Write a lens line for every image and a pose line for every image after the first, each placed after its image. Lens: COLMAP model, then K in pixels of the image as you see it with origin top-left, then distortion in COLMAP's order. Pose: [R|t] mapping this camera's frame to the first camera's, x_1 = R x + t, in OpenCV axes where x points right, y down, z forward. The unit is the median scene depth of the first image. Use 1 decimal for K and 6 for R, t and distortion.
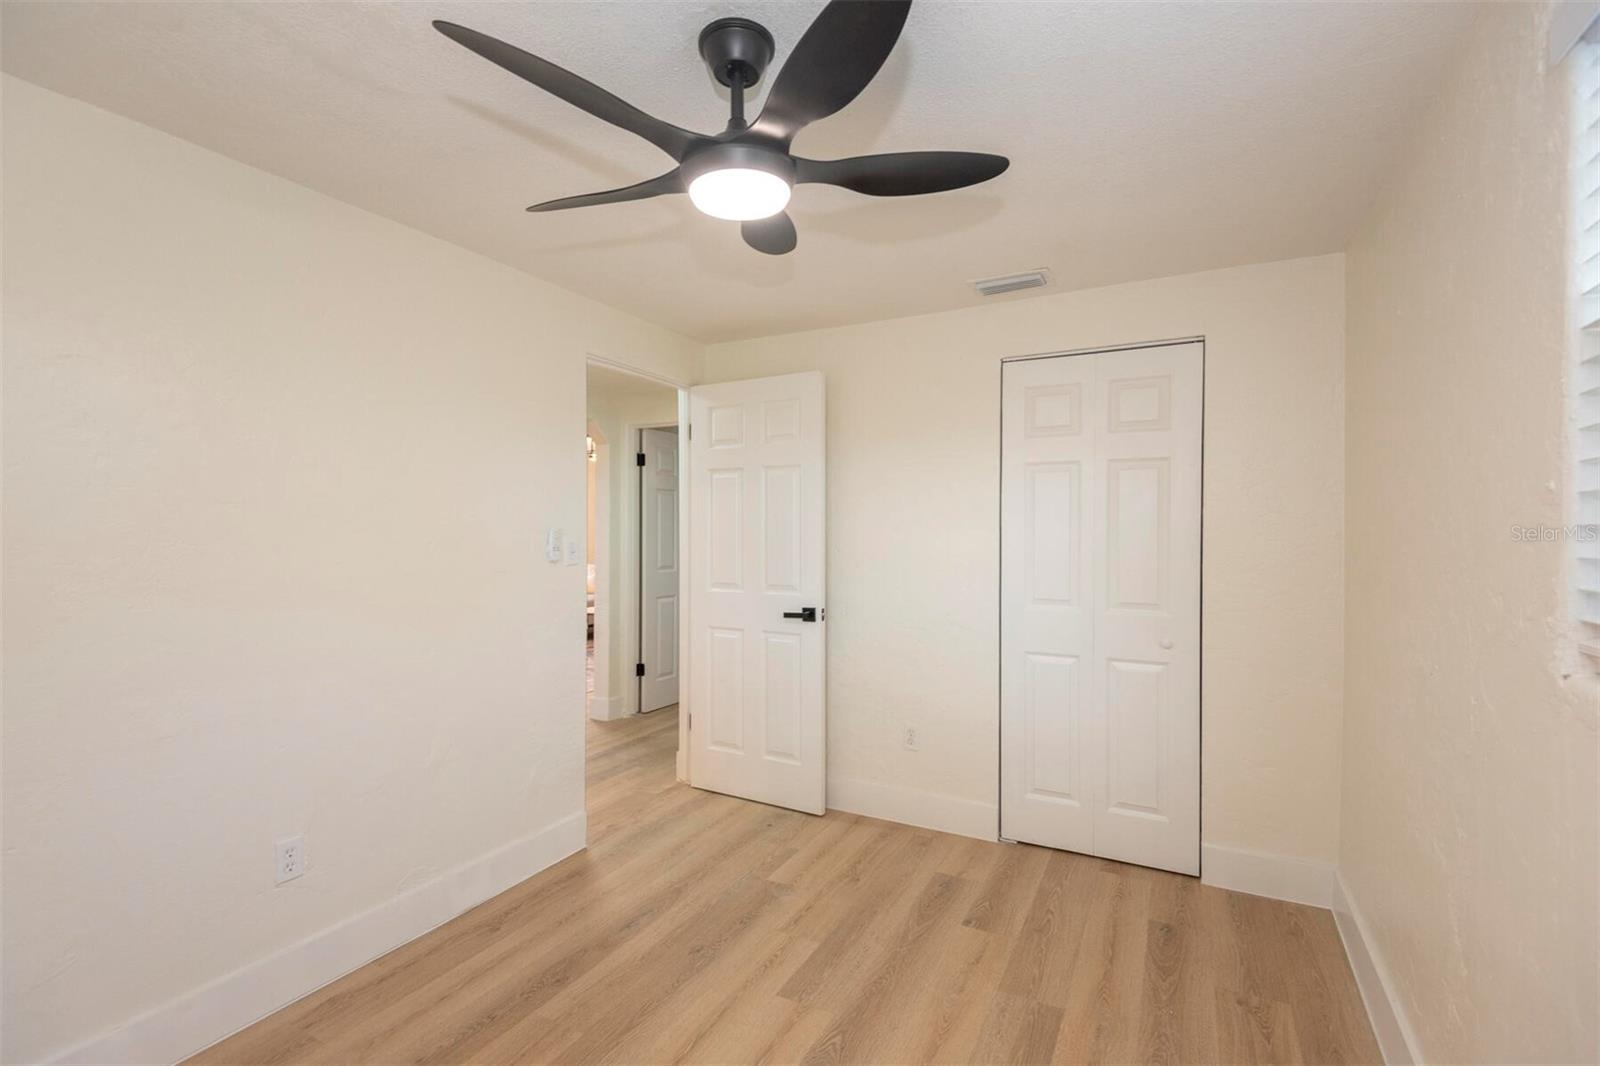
lens RADIAL K [[735.3, 0, 806.8], [0, 735.3, 534.8], [0, 0, 1]] dist [0.029283, -0.019001]
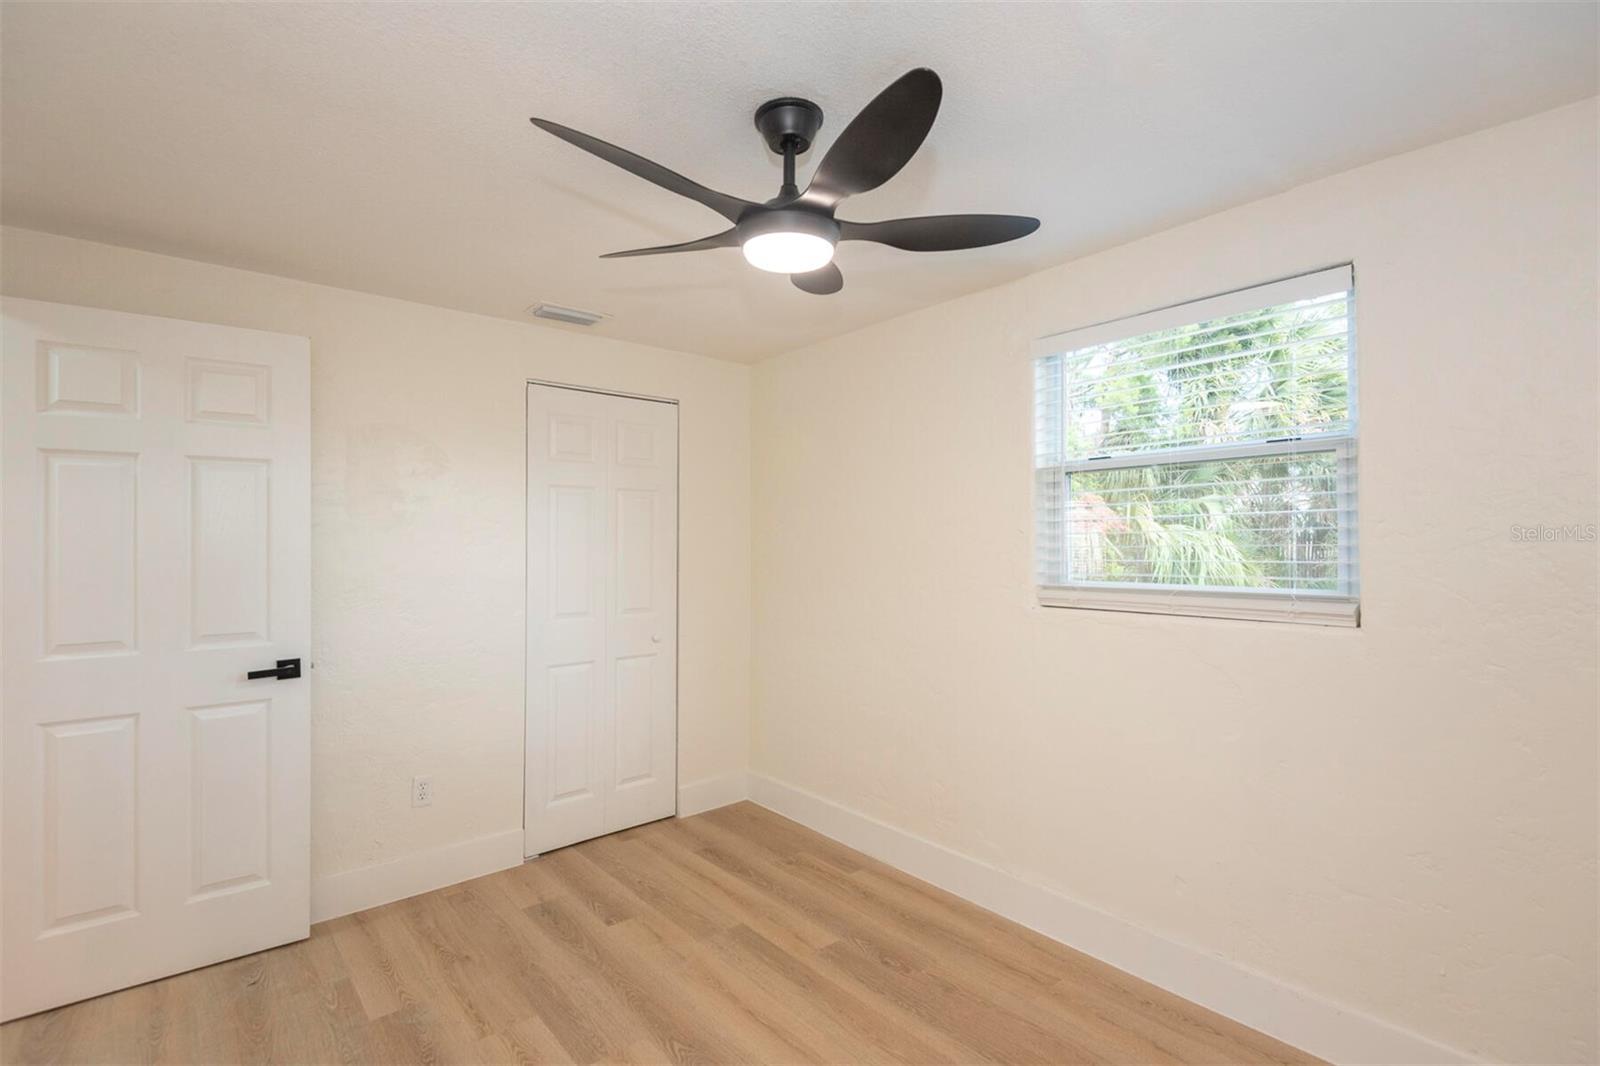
lens RADIAL K [[741.0, 0, 804.4], [0, 741.0, 538.2], [0, 0, 1]] dist [0.032929, -0.018026]
pose [[0.371255, 0.000541, 0.928531, -0.582471], [0.011494, 0.999921, -0.005178, -0.012773], [-0.928460, 0.012595, 0.371219, 0.296576]]
